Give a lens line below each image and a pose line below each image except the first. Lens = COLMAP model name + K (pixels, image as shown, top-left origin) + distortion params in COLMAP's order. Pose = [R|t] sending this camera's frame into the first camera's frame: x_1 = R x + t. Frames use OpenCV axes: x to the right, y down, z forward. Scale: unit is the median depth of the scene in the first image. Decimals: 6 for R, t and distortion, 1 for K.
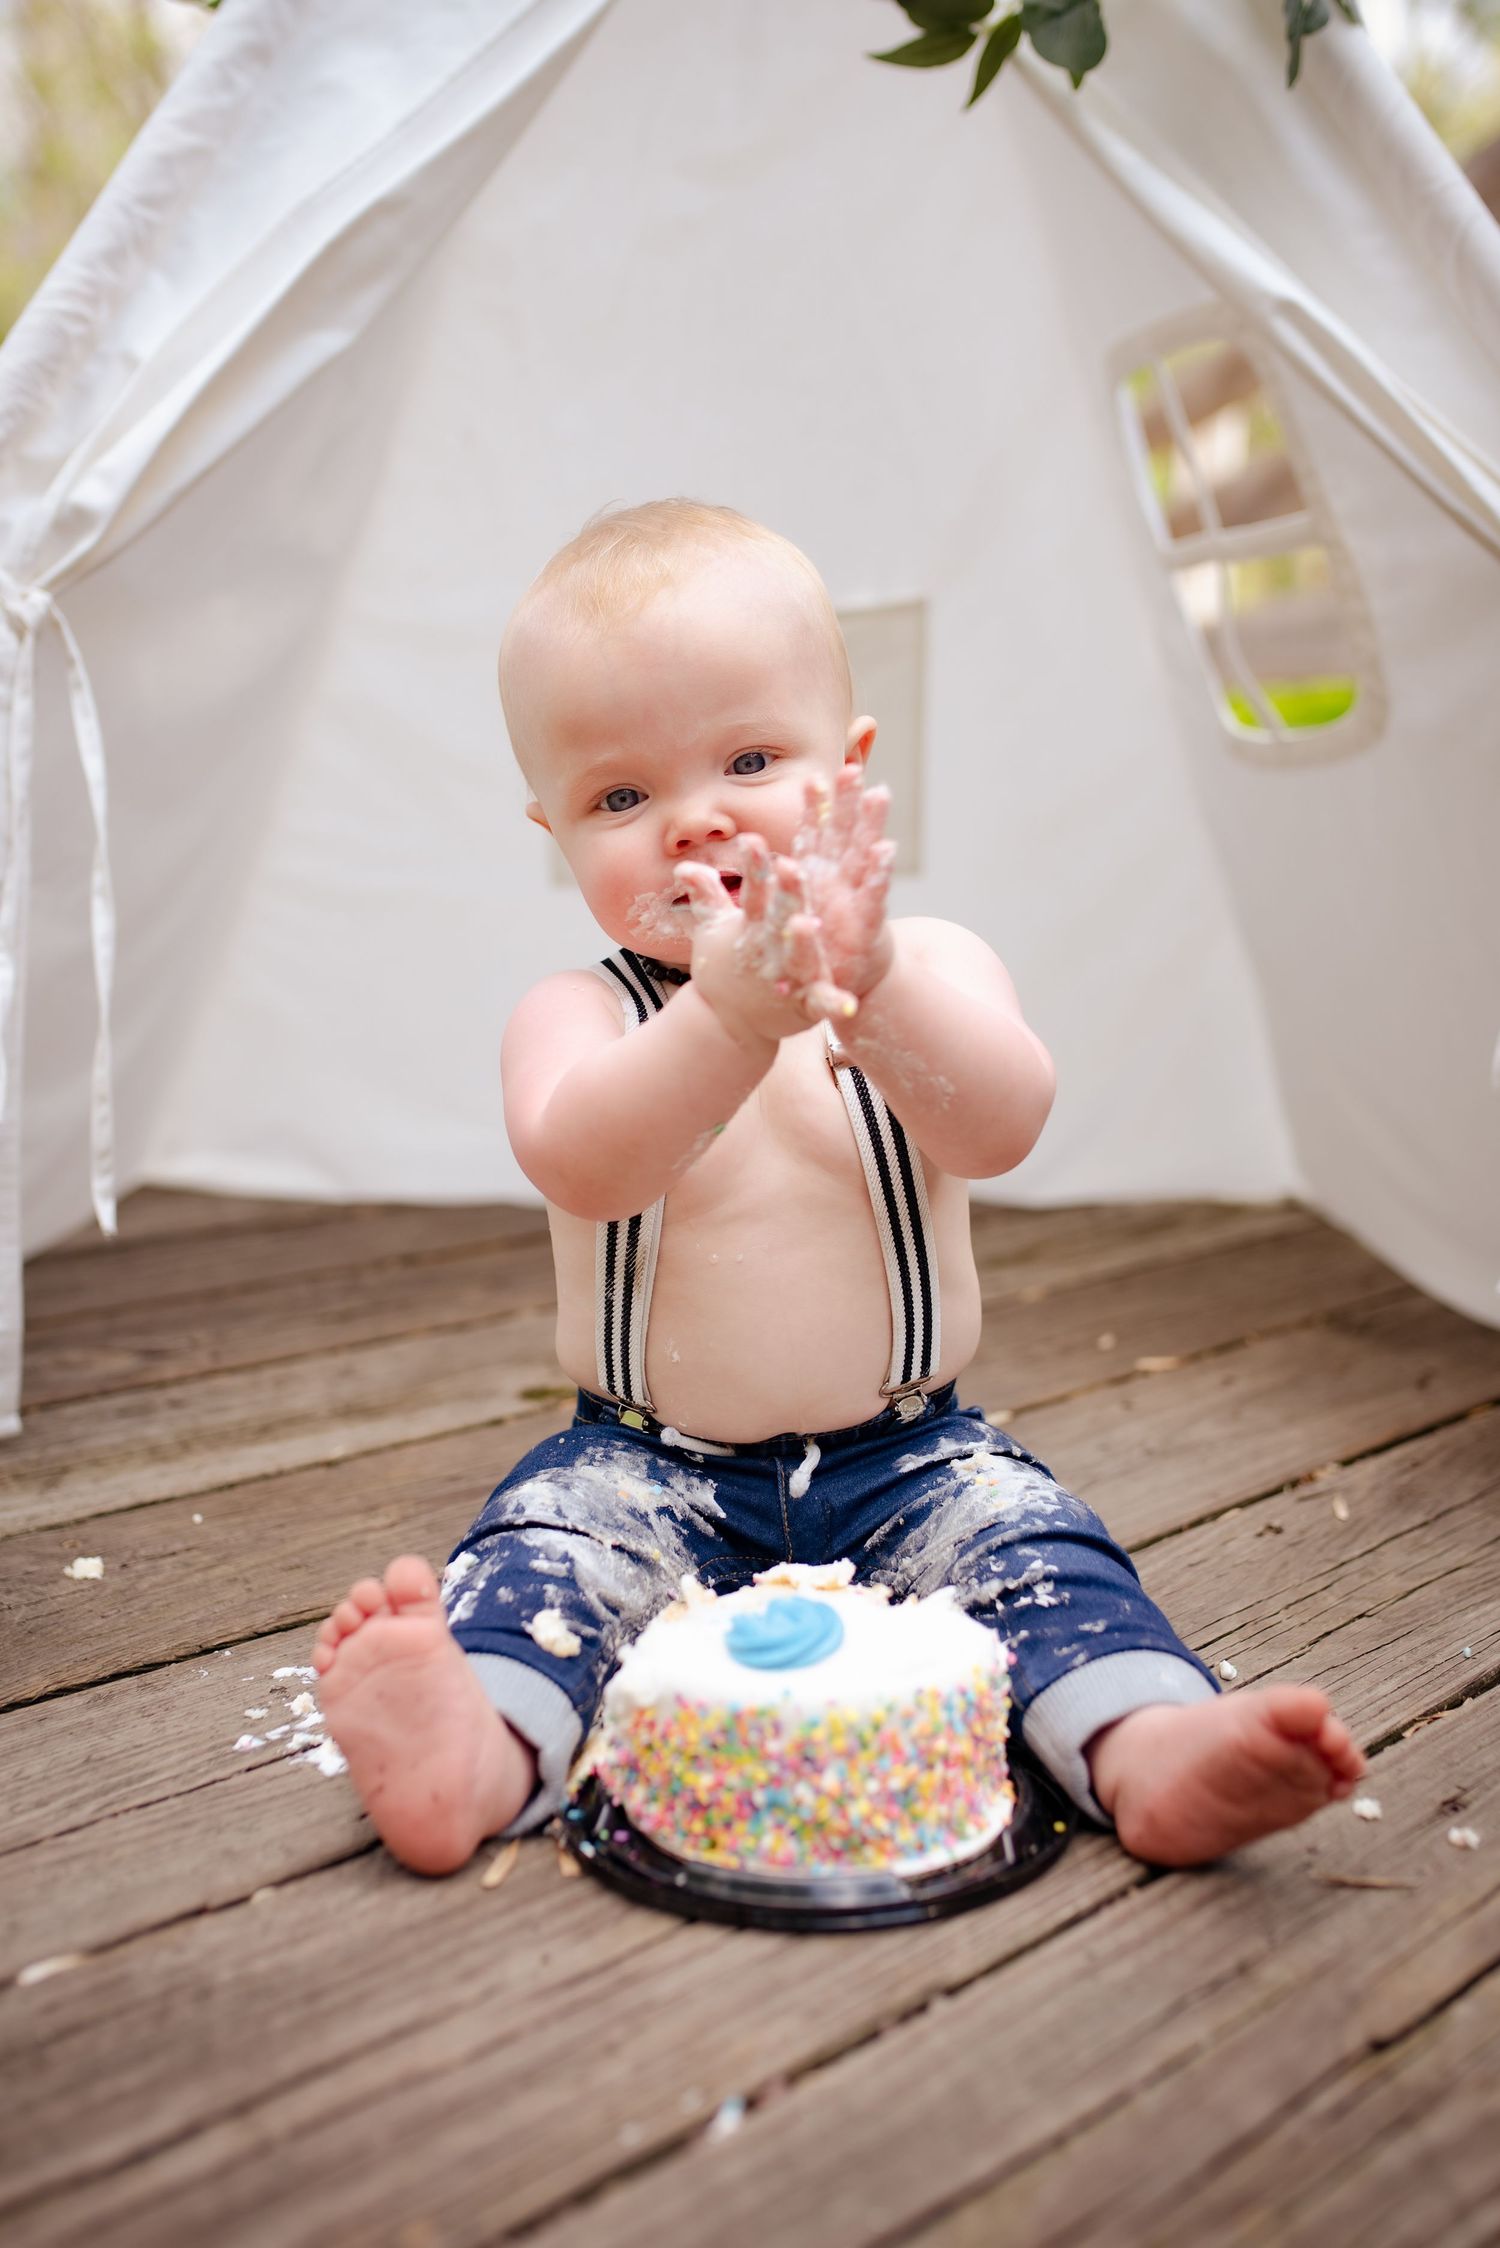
lens RADIAL K [[2426.7, 0, 750.0], [0, 2426.7, 1124.0], [0, 0, 1]] dist [-0.008096, -0.011814]
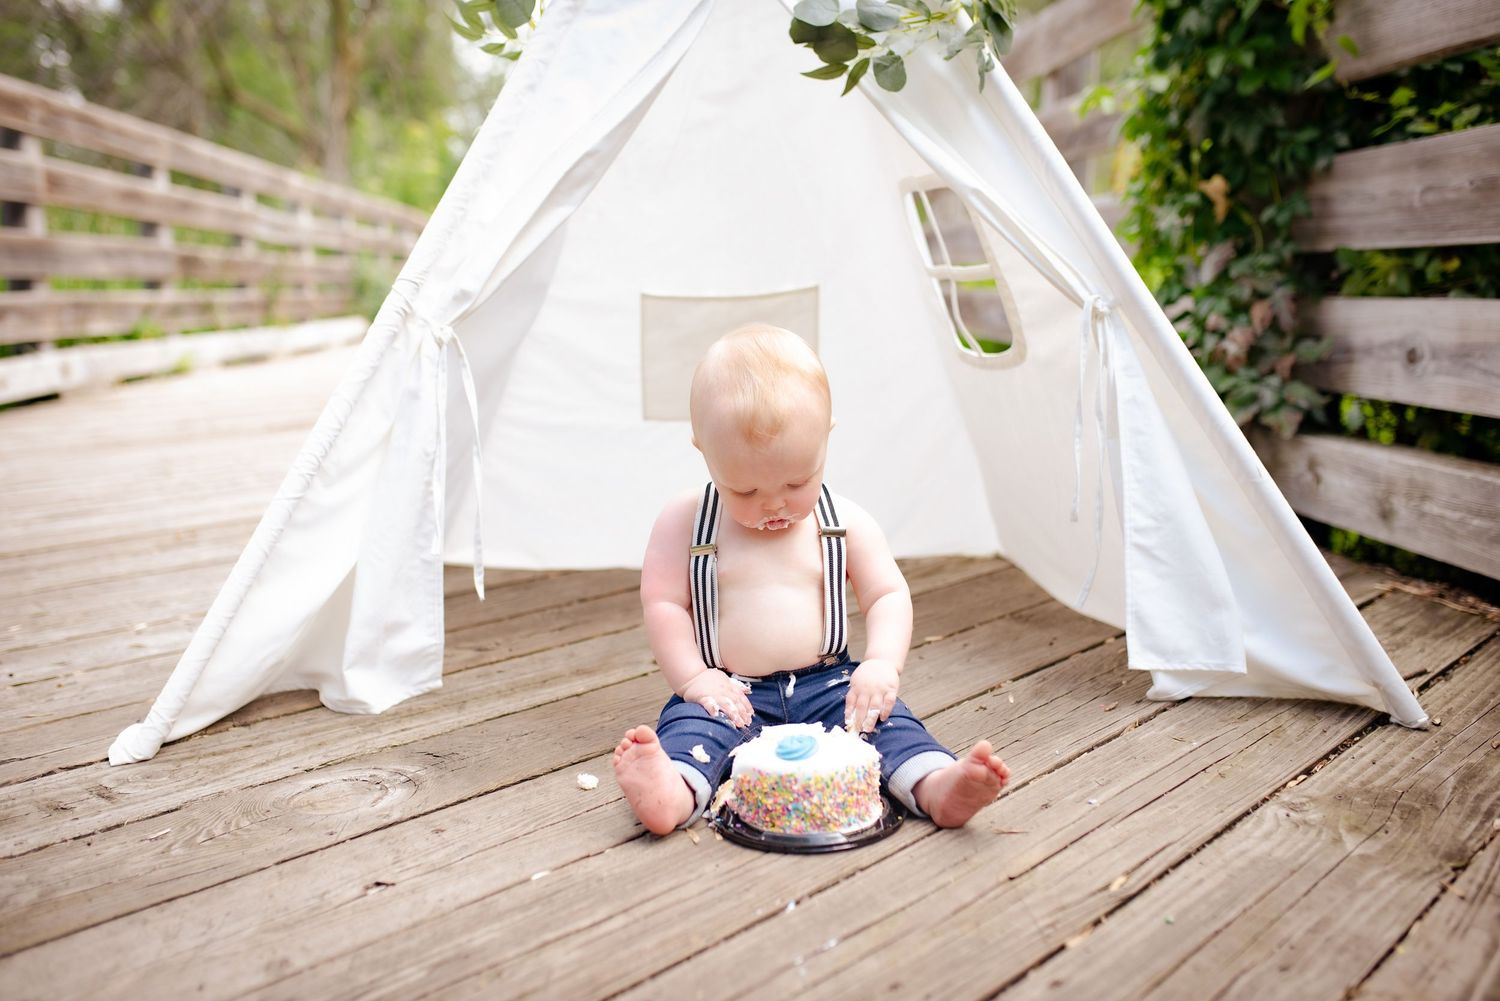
lens RADIAL K [[1479.9, 0, 749.6], [0, 1479.9, 510.6], [0, 0, 1]] dist [0.002291, -0.002623]
pose [[0.998775, -0.030031, 0.039322, -0.099104], [0.029441, 0.999447, 0.015483, -0.086674], [-0.039765, -0.014306, 0.999107, -0.678457]]
